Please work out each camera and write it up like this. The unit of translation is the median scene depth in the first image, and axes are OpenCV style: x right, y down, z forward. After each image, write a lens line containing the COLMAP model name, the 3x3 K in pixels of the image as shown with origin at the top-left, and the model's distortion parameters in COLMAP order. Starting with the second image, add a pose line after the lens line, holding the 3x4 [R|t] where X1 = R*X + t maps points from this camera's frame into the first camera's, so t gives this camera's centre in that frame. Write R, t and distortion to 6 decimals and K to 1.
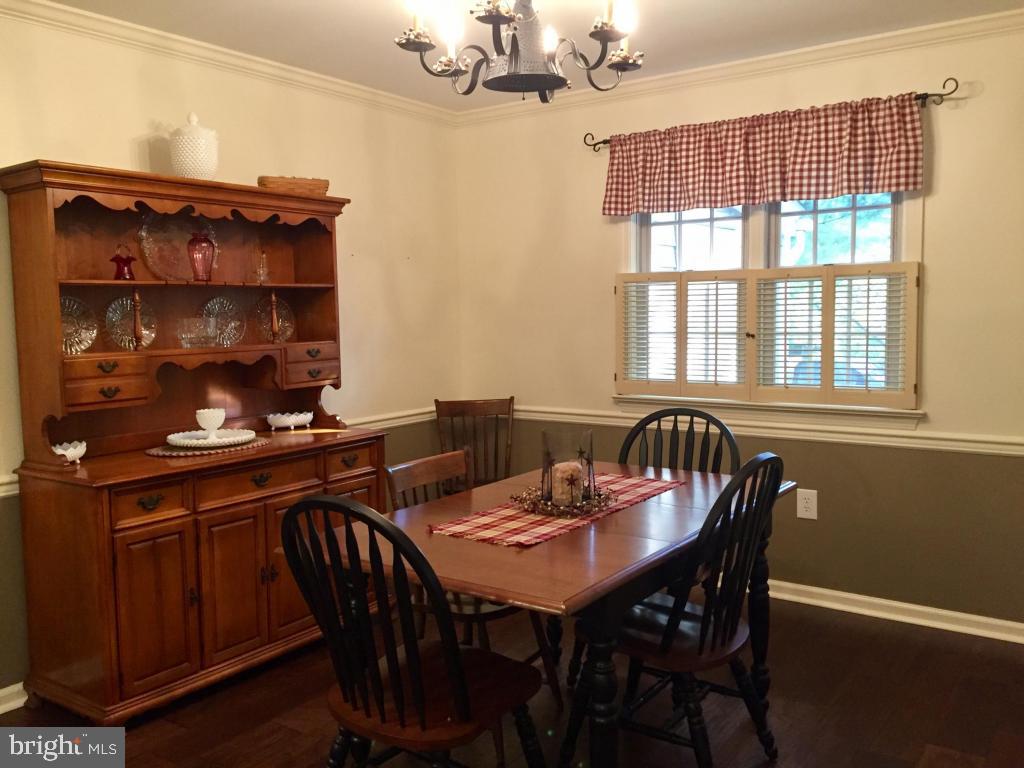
lens RADIAL K [[876.0, 0, 507.1], [0, 876.0, 385.9], [0, 0, 1]] dist [0.067728, -0.074057]
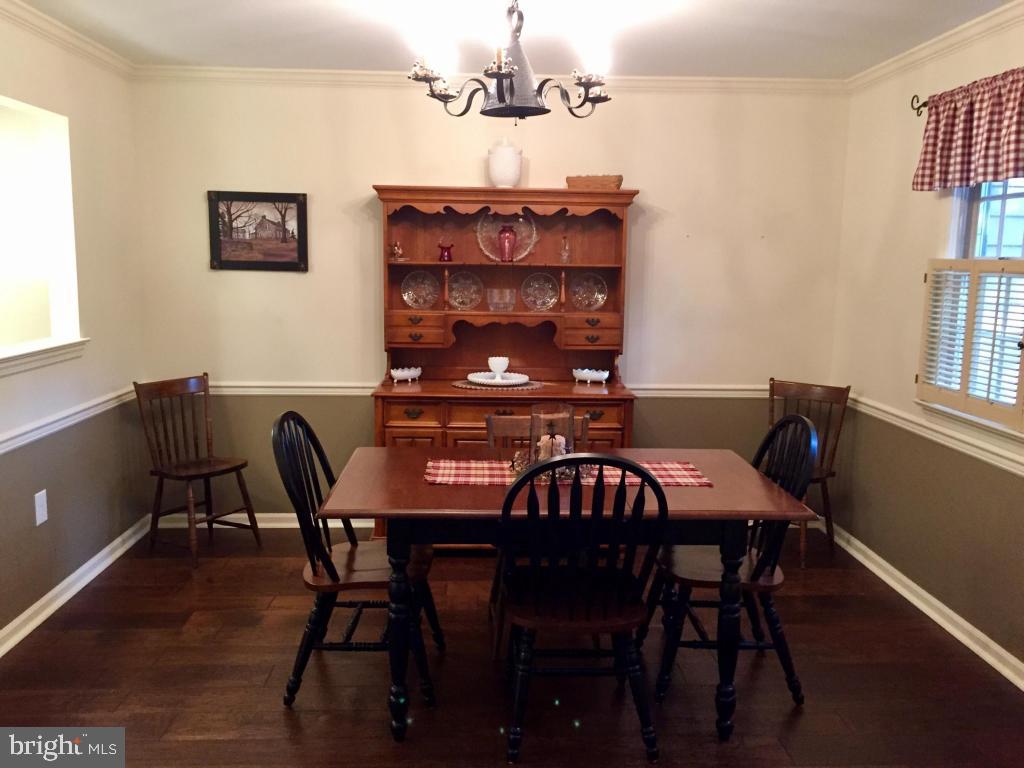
lens RADIAL K [[876.0, 0, 504.1], [0, 876.0, 383.2], [0, 0, 1]] dist [0.067728, -0.074057]
pose [[0.621774, 0.139503, -0.770673, 0.693766], [-0.096486, 0.990157, 0.101388, -0.069806], [0.777231, 0.011319, 0.629114, 0.161417]]
